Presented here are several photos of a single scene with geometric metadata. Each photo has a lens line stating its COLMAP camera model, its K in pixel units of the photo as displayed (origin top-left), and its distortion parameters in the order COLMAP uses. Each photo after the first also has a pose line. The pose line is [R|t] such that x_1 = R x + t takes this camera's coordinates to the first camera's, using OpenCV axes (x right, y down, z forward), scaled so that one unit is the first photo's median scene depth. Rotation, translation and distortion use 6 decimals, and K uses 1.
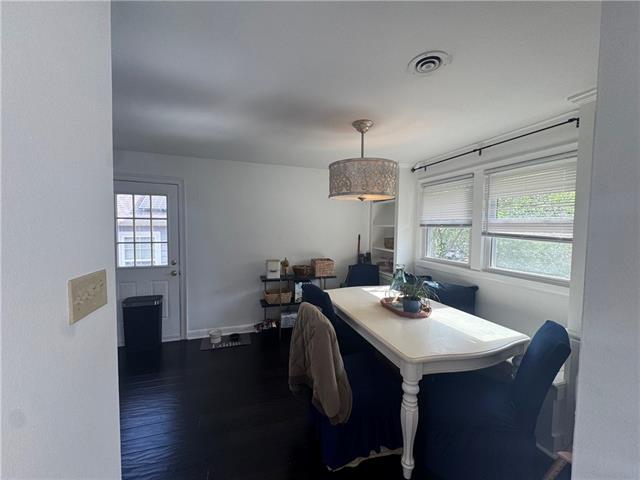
lens RADIAL K [[257.4, 0, 320.0], [0, 257.4, 240.0], [0, 0, 1]] dist [-0.002589, 0.000279]
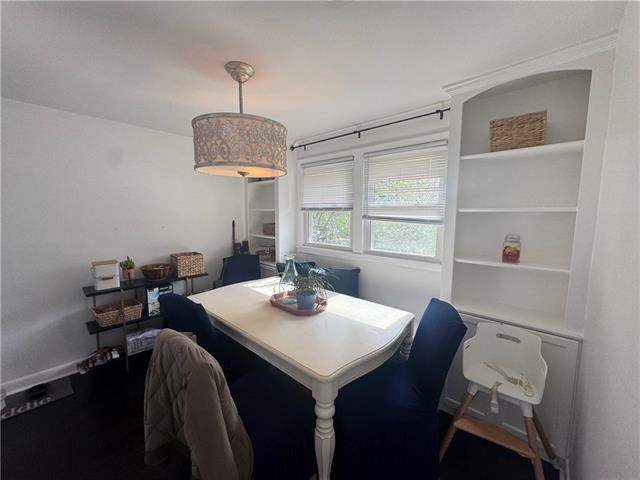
lens RADIAL K [[257.4, 0, 320.0], [0, 257.4, 240.0], [0, 0, 1]] dist [-0.002589, 0.000279]
pose [[0.876023, -0.061153, 0.478376, -0.010436], [0.031936, 0.997107, 0.068983, -0.009761], [-0.481210, -0.045153, 0.875442, 0.188875]]
